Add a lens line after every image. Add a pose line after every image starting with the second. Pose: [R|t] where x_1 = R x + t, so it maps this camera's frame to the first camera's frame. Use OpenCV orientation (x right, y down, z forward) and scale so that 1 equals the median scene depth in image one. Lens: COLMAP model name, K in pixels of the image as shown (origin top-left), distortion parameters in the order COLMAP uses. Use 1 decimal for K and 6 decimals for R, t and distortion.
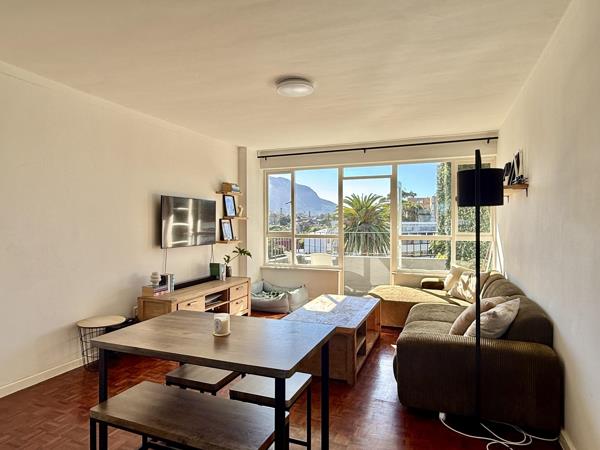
lens RADIAL K [[368.8, 0, 300.0], [0, 368.8, 225.0], [0, 0, 1]] dist [-0.004582, -0.000496]
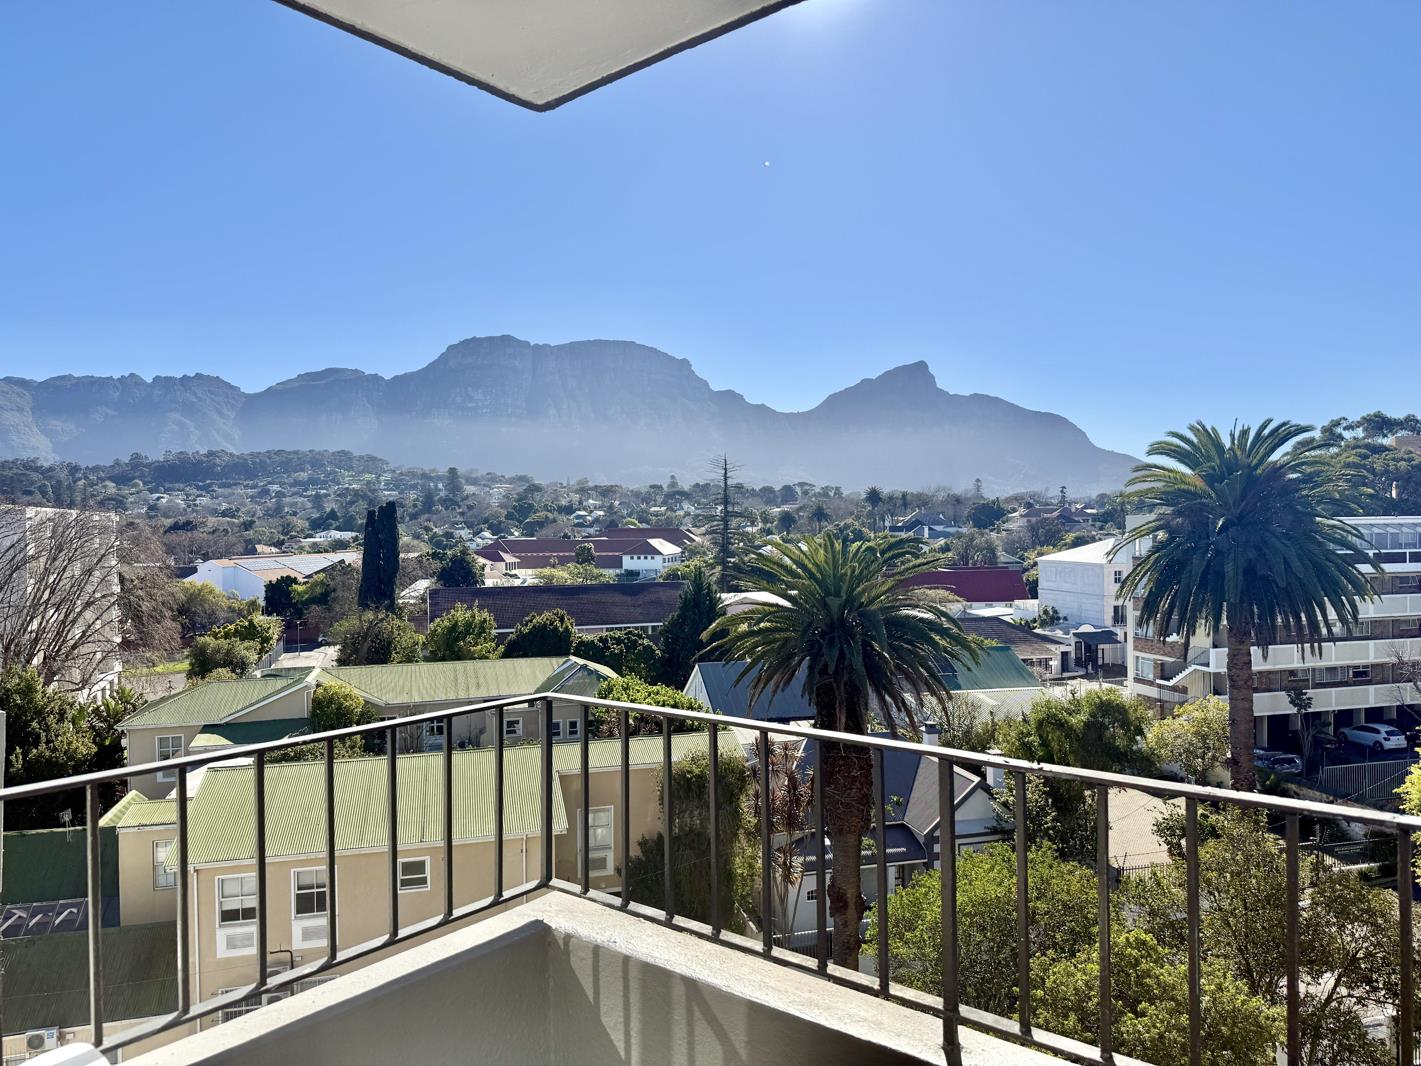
lens RADIAL K [[991.8, 0, 730.7], [0, 991.8, 531.1], [0, 0, 1]] dist [0.036791, -0.000791]
pose [[0.955967, -0.005653, -0.293421, 0.171484], [0.006939, 0.999970, 0.003343, -0.034098], [0.293394, -0.005232, 0.955977, 0.995706]]
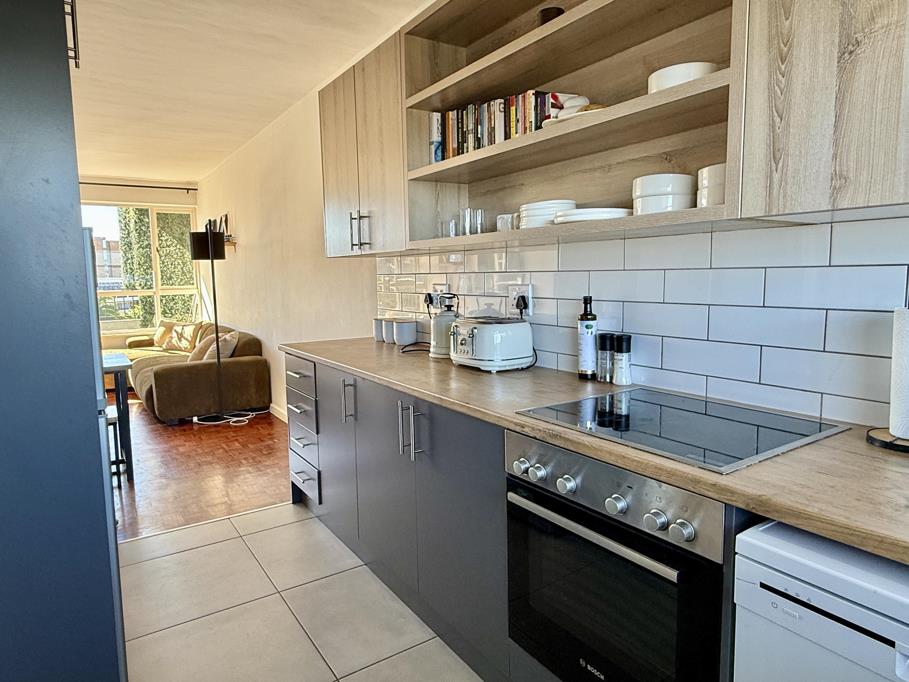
lens RADIAL K [[581.4, 0, 454.5], [0, 581.4, 341.0], [0, 0, 1]] dist [-0.049611, -0.000255]
pose [[0.561815, -0.095919, 0.821683, -0.327365], [0.016265, 0.994344, 0.104954, 0.016222], [-0.827103, -0.045600, 0.560198, -0.393553]]
